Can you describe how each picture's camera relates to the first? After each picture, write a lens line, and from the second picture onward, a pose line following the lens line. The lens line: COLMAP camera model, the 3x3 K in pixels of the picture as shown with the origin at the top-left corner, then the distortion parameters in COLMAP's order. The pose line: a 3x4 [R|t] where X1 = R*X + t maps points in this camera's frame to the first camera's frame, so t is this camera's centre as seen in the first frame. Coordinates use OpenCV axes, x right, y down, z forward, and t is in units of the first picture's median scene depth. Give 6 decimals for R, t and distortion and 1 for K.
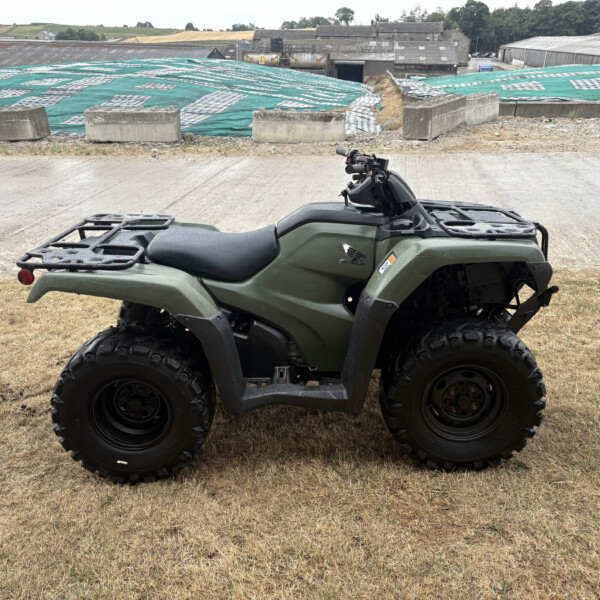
lens RADIAL K [[614.2, 0, 299.6], [0, 614.2, 291.0], [0, 0, 1]] dist [0.007821, 0.020593]
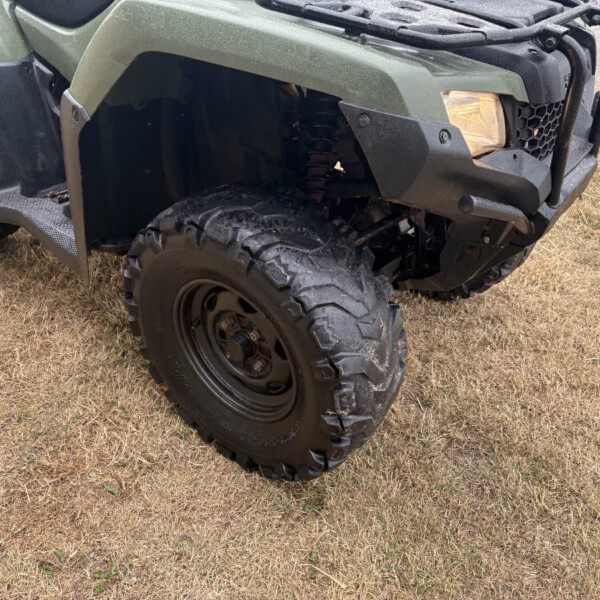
lens RADIAL K [[609.9, 0, 304.5], [0, 609.9, 307.1], [0, 0, 1]] dist [0.018709, -0.007502]
pose [[0.797199, 0.416000, -0.437513, 0.106002], [-0.258754, 0.890201, 0.374951, -0.012660], [0.545454, -0.185702, 0.817309, 0.122074]]
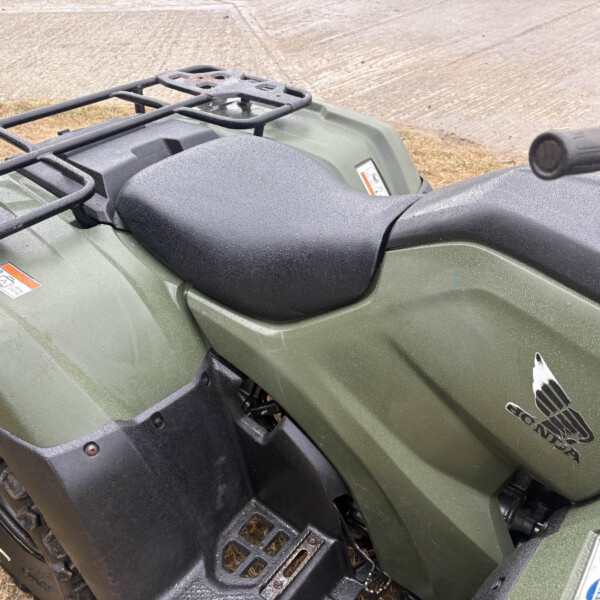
lens RADIAL K [[614.1, 0, 300.0], [0, 614.1, 300.0], [0, 0, 1]] dist [0.006737, 0.029728]
pose [[0.794965, 0.364107, -0.485238, 0.023828], [-0.199241, 0.912192, 0.358062, -0.038799], [0.573004, -0.187968, 0.797706, 0.148812]]
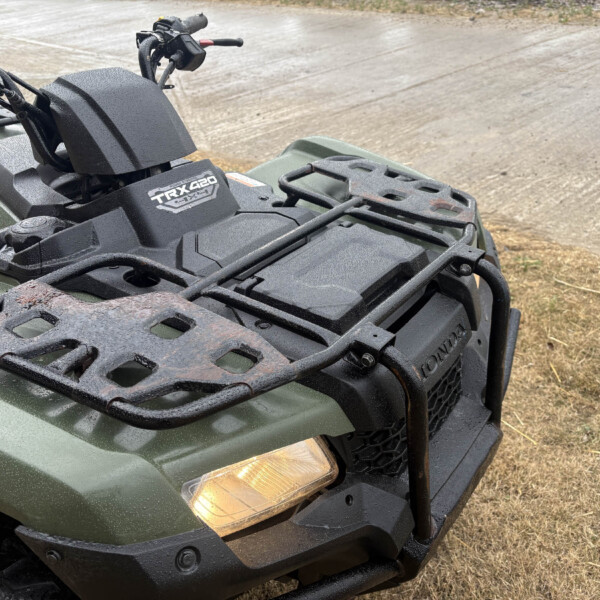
lens RADIAL K [[614.1, 0, 300.0], [0, 614.1, 300.0], [0, 0, 1]] dist [0.006737, 0.029728]
pose [[0.799805, 0.300271, -0.519759, 0.105548], [-0.182431, 0.946526, 0.266096, -0.041740], [0.571867, -0.118005, 0.811815, 0.162179]]
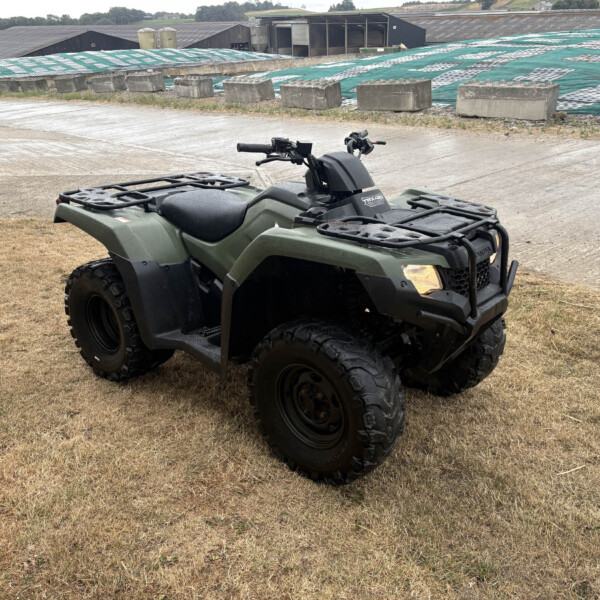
lens RADIAL K [[614.1, 0, 300.0], [0, 614.1, 300.0], [0, 0, 1]] dist [0.006737, 0.029728]
pose [[0.754670, 0.238387, -0.611265, 0.159606], [-0.205968, 0.970638, 0.124251, -0.018342], [0.622937, 0.032132, 0.781612, 0.048717]]
